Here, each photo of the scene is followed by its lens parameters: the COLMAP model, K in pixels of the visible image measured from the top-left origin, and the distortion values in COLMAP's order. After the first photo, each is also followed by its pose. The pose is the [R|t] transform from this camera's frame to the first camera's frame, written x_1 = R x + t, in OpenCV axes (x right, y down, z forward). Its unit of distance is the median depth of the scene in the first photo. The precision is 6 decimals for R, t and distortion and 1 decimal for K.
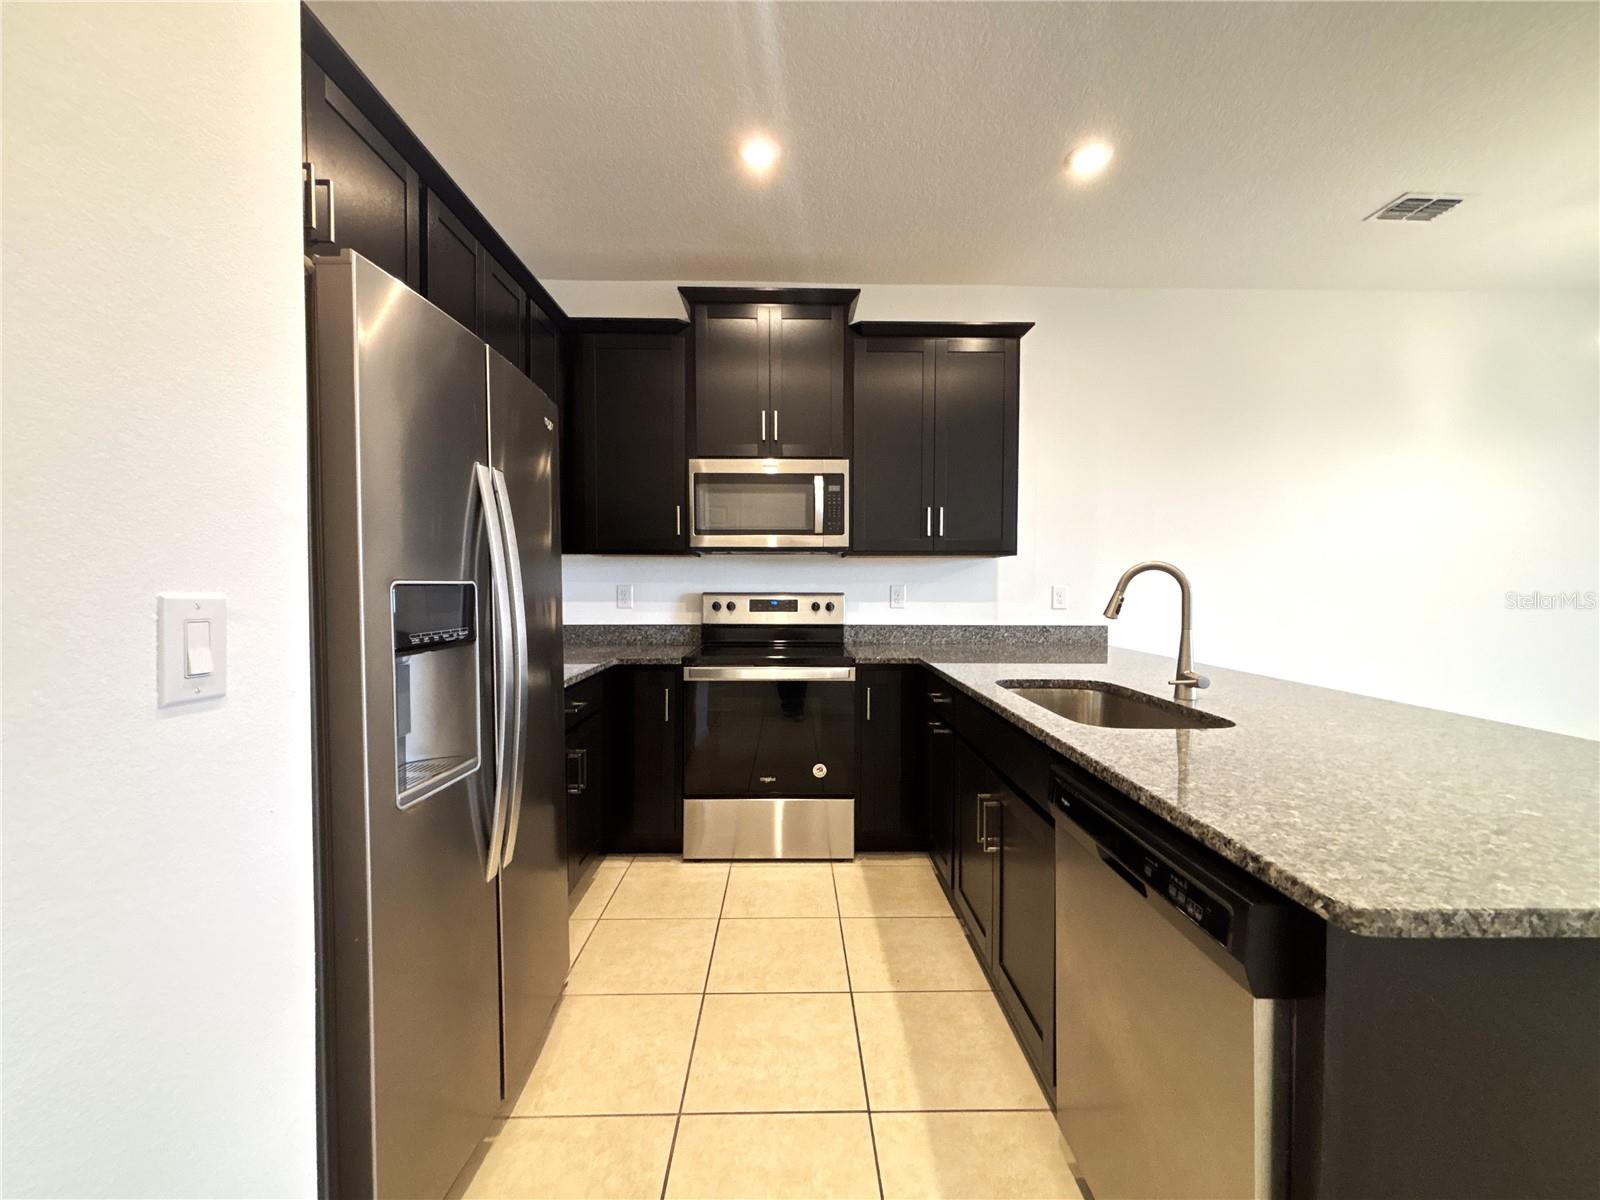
lens RADIAL K [[646.2, 0, 805.6], [0, 646.2, 607.3], [0, 0, 1]] dist [-0.003042, -0.000168]
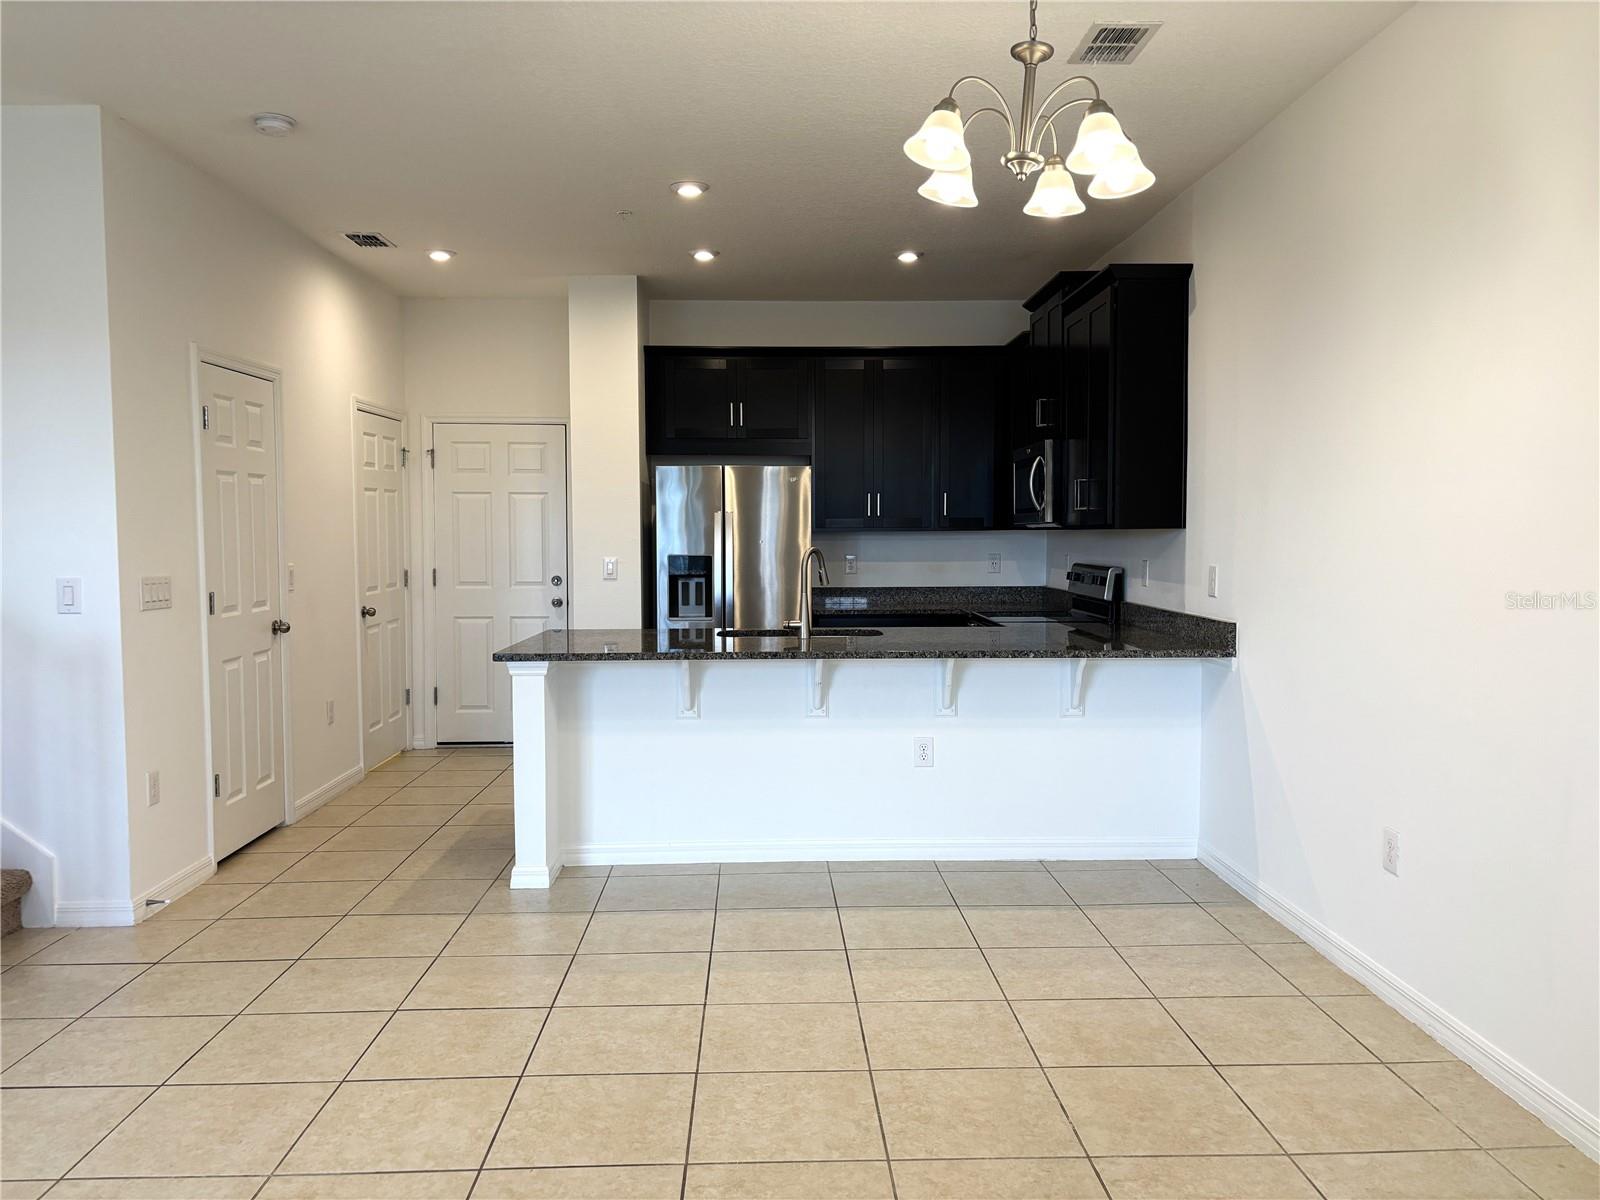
lens RADIAL K [[1213.6, 0, 803.0], [0, 1213.6, 584.2], [0, 0, 1]] dist [0.058057, -0.052512]
pose [[0.004386, 0.038915, -0.999233, 1.819990], [-0.034400, 0.998657, 0.038741, -0.050312], [0.999399, 0.034204, 0.005719, 0.527723]]
